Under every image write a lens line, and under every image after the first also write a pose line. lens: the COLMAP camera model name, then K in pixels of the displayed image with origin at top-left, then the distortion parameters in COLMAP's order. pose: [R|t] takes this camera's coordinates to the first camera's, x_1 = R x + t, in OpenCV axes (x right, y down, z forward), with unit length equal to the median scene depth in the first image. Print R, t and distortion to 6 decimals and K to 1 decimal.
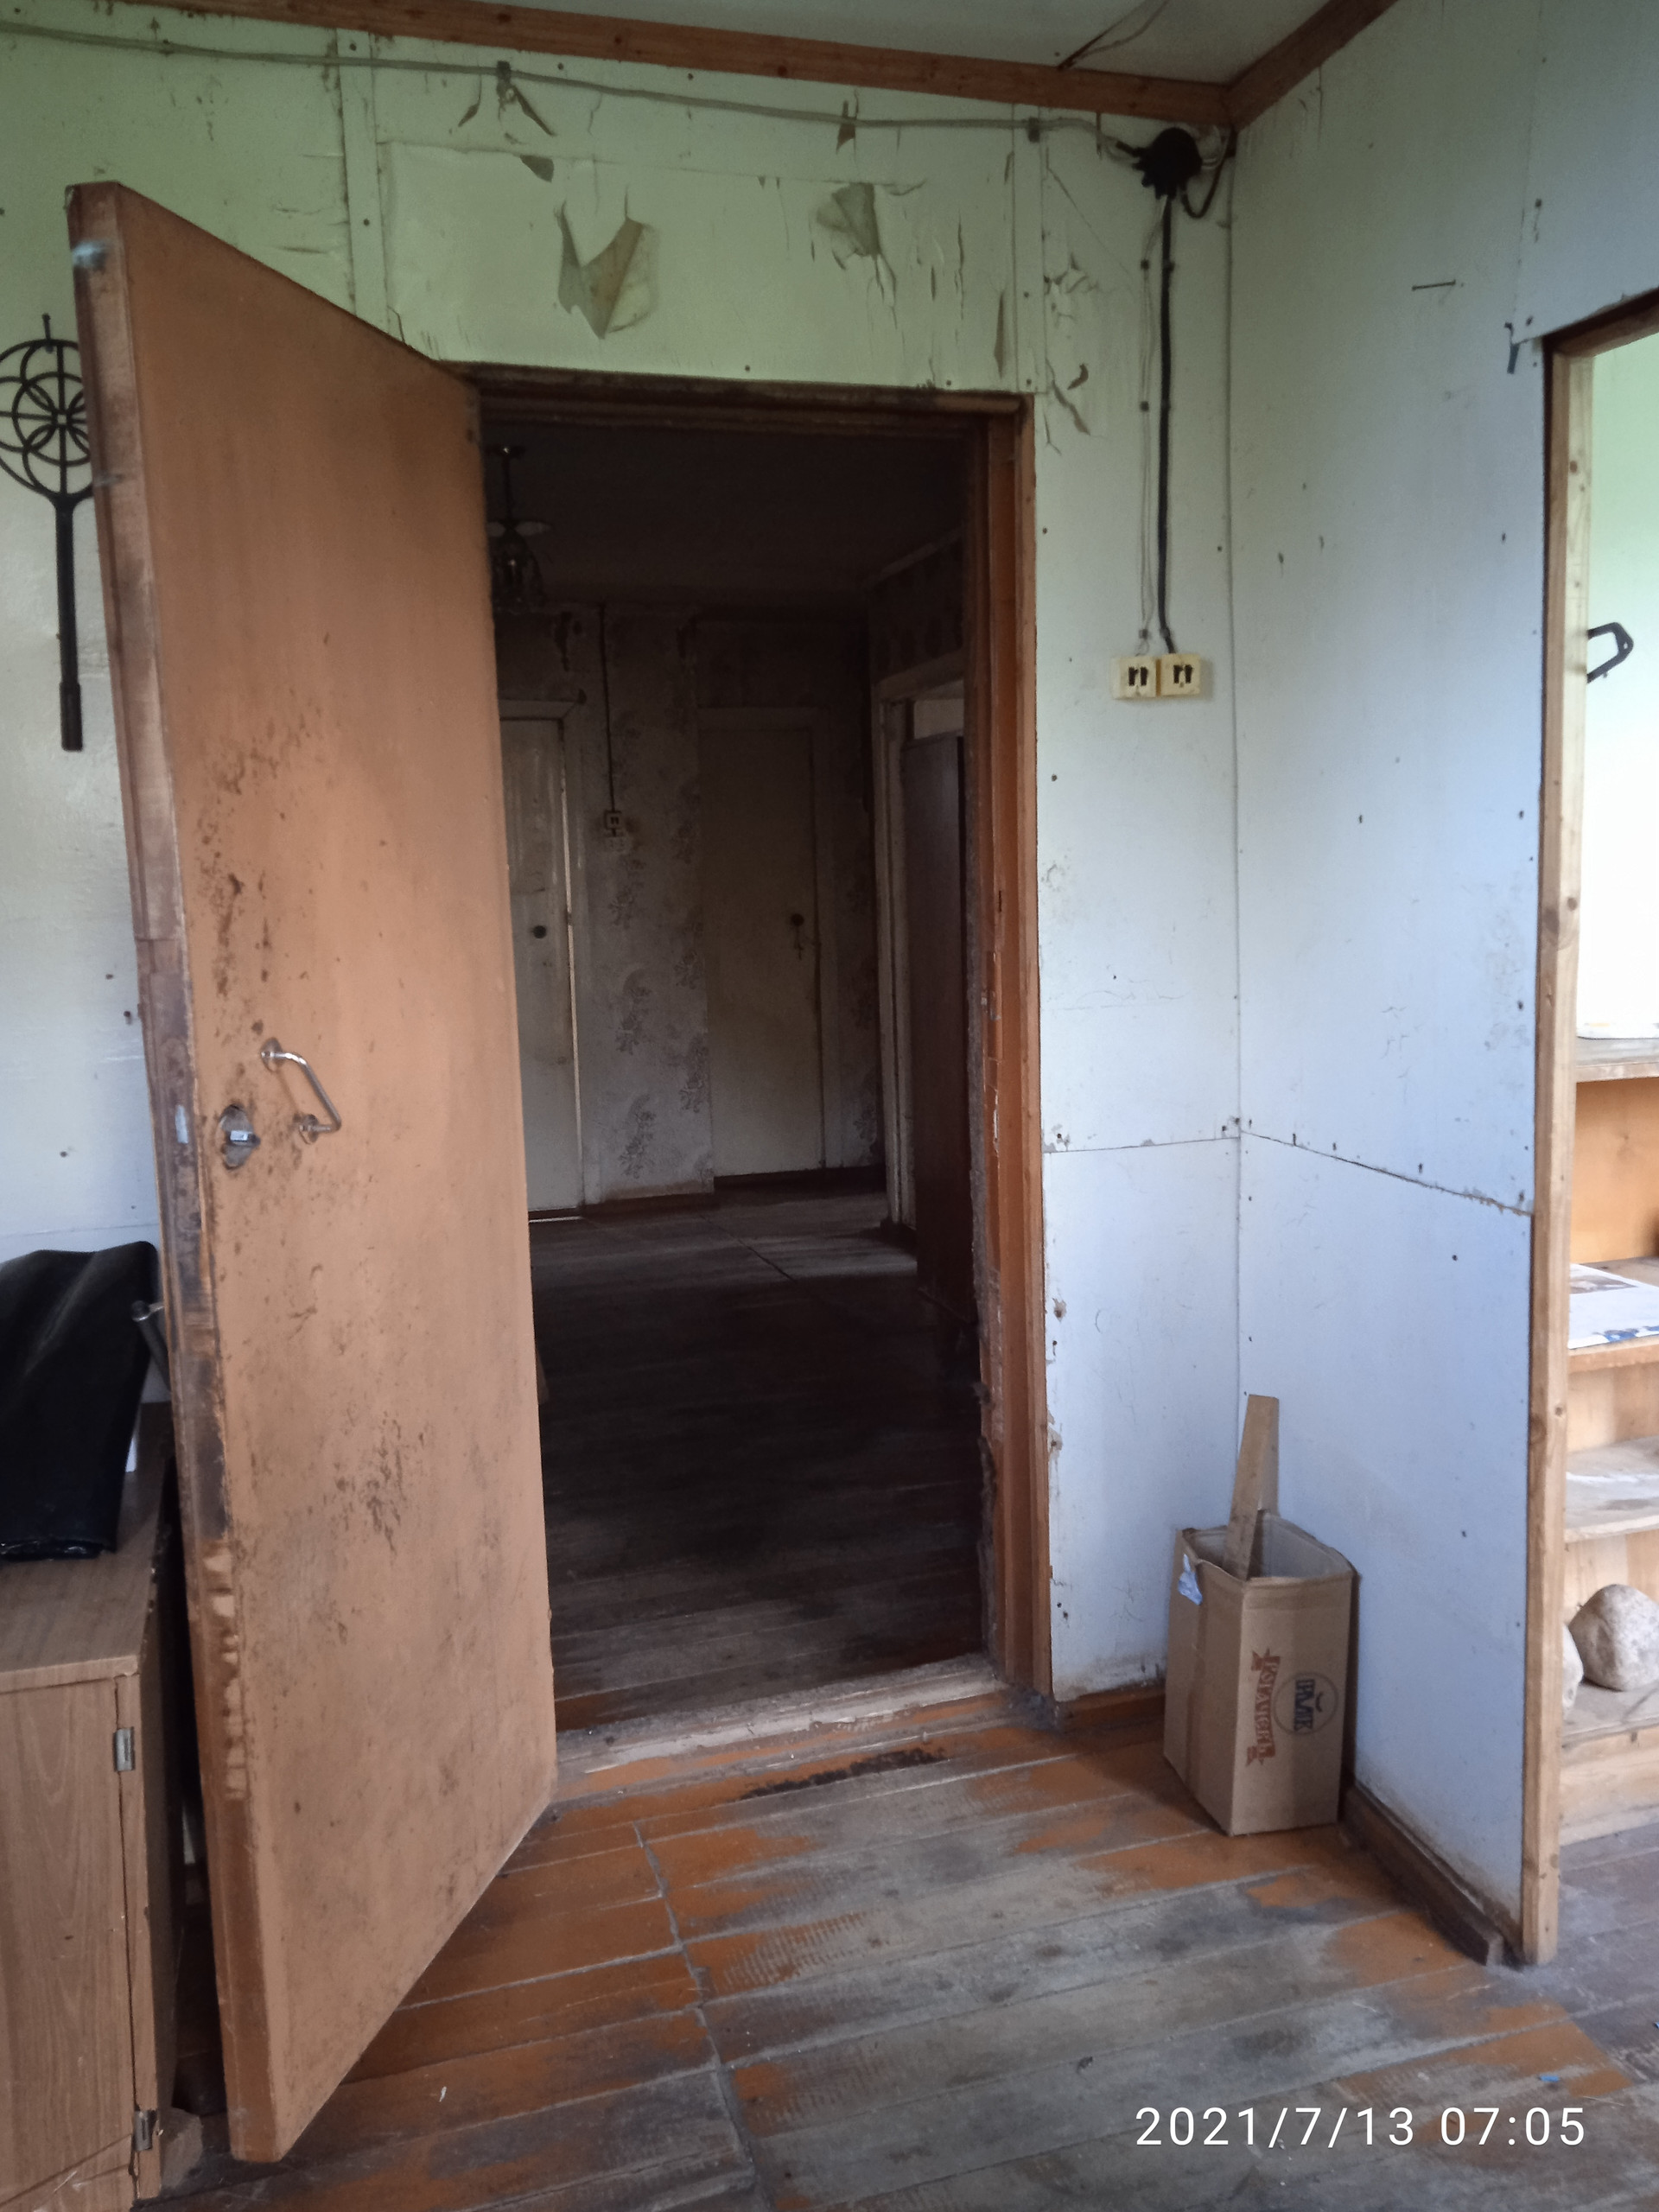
lens RADIAL K [[1854.9, 0, 848.8], [0, 1854.9, 1101.3], [0, 0, 1]] dist [0.033283, -0.027549]
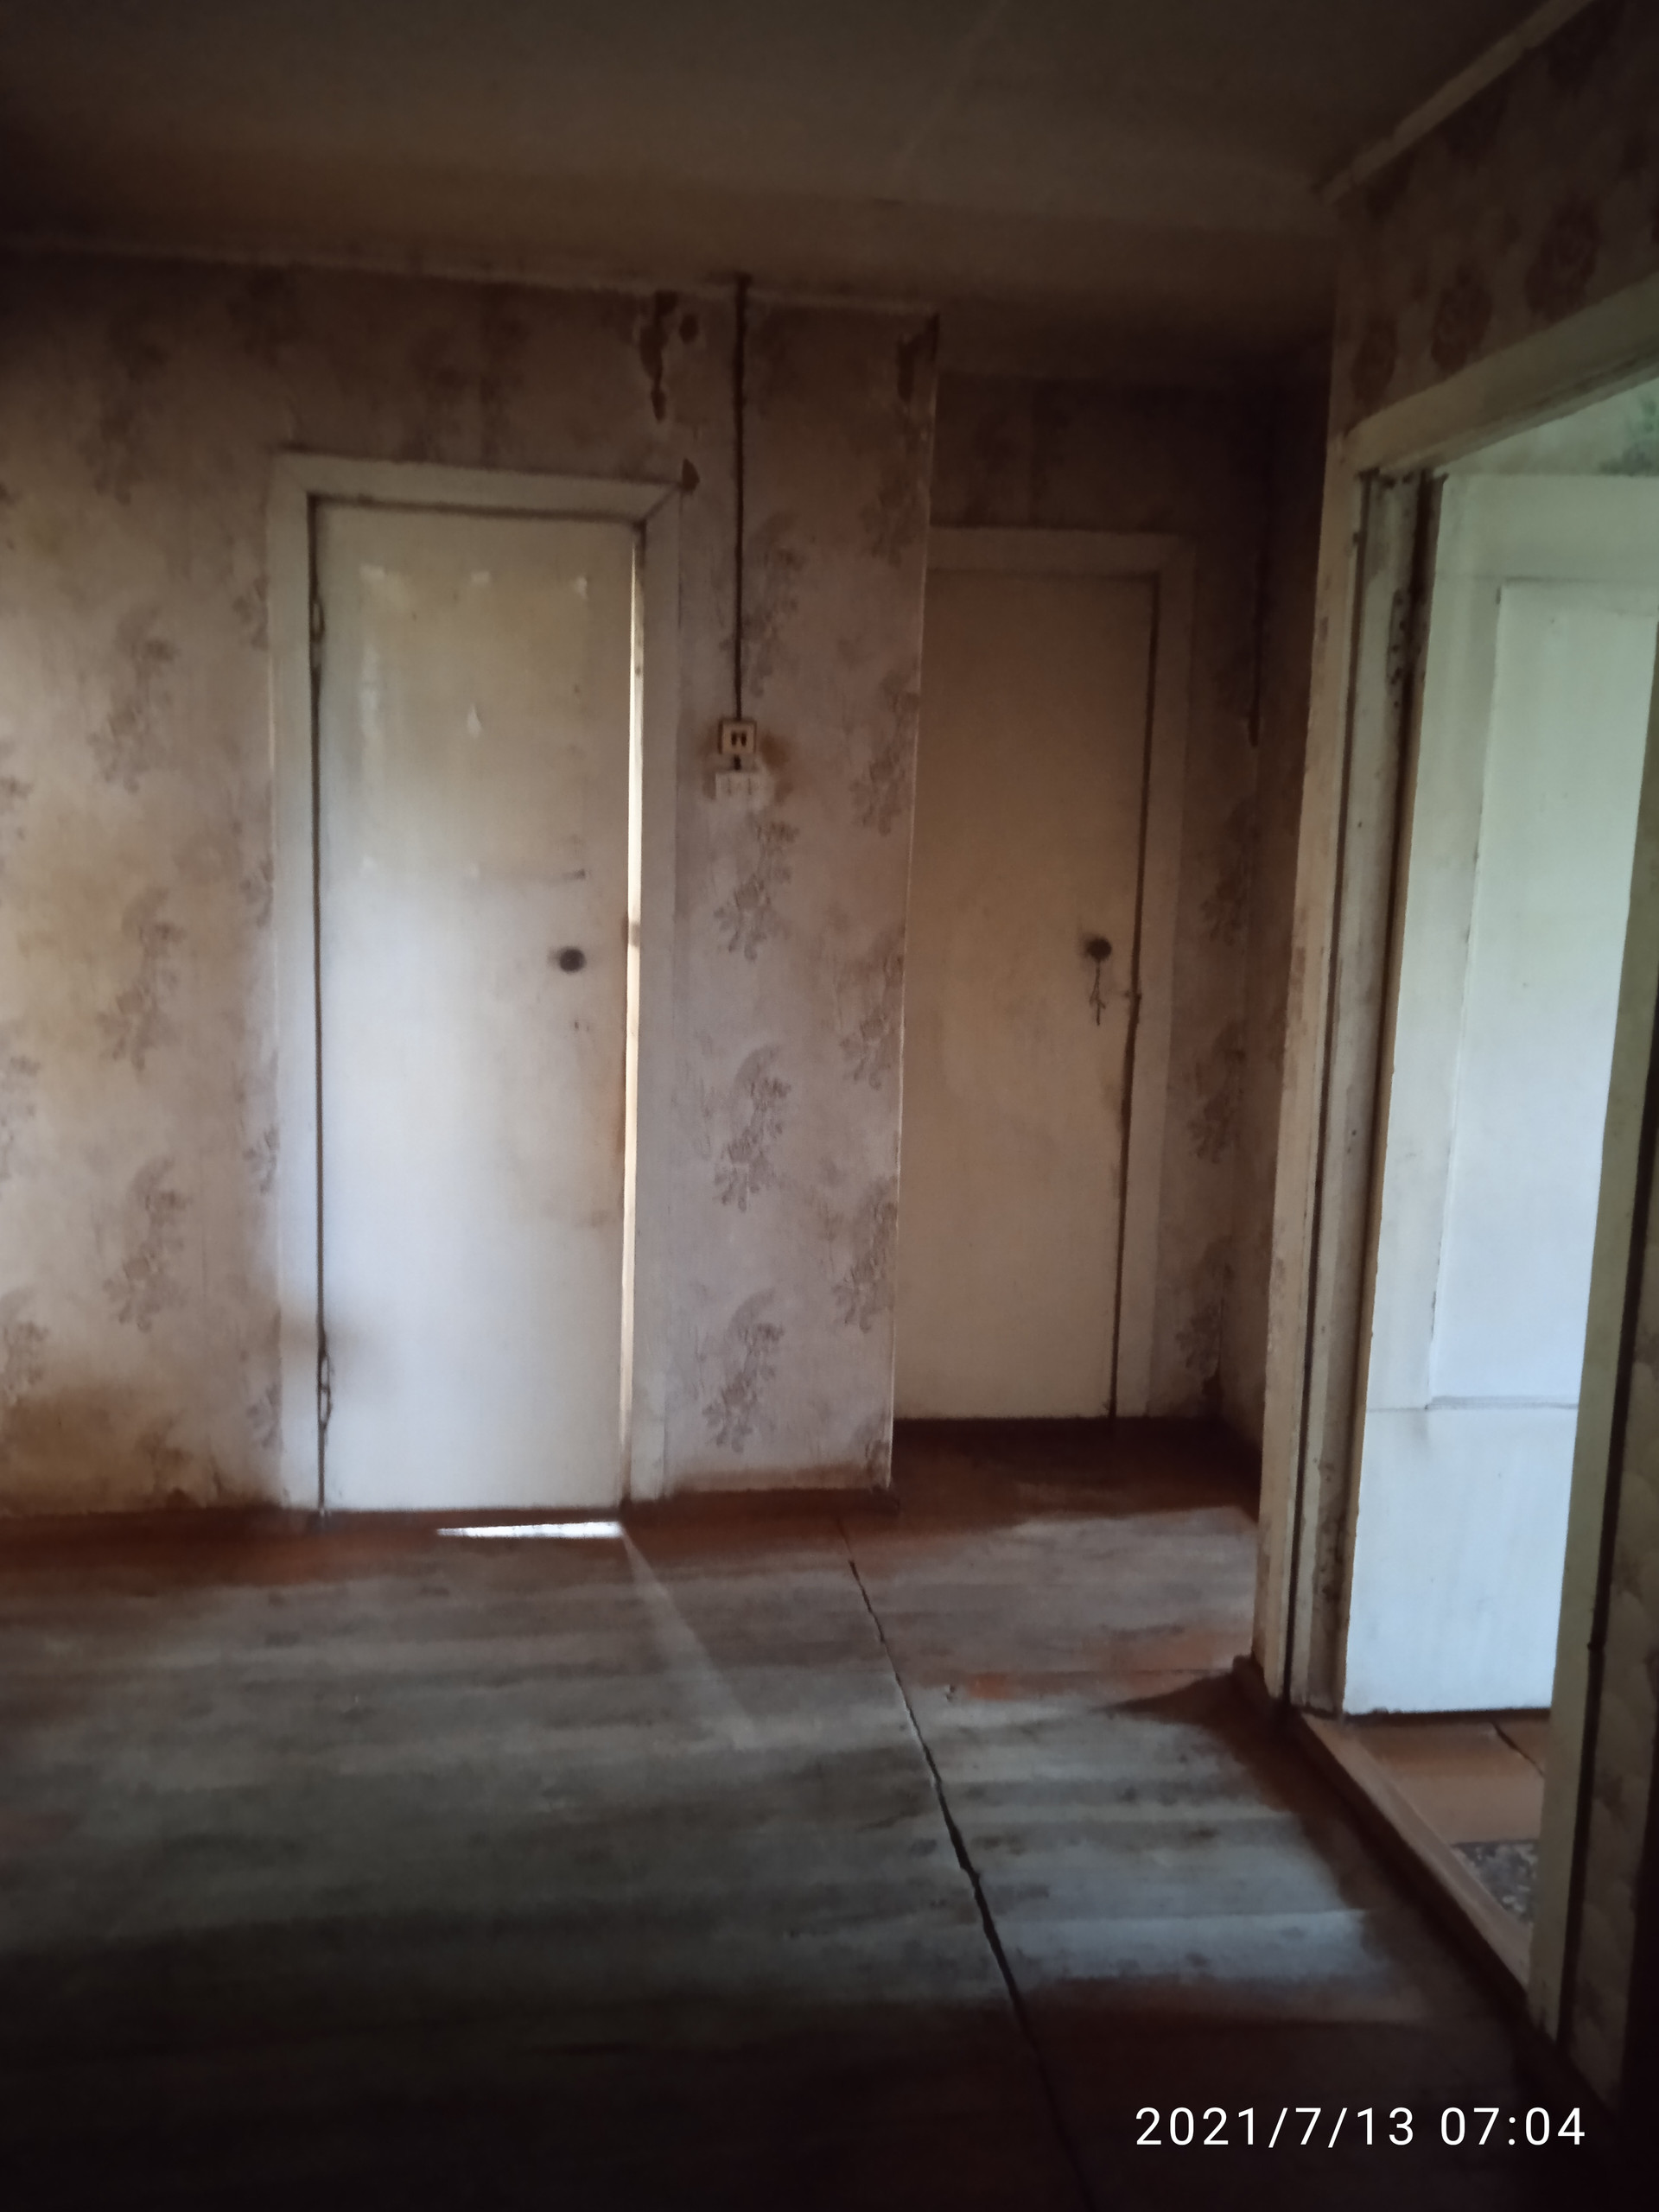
lens RADIAL K [[1854.9, 0, 823.3], [0, 1854.9, 1106.2], [0, 0, 1]] dist [0.033283, -0.027549]
pose [[0.984081, 0.081400, -0.157983, -0.019747], [-0.074931, 0.996105, 0.046487, -0.079125], [0.161152, -0.033909, 0.986347, 0.518632]]
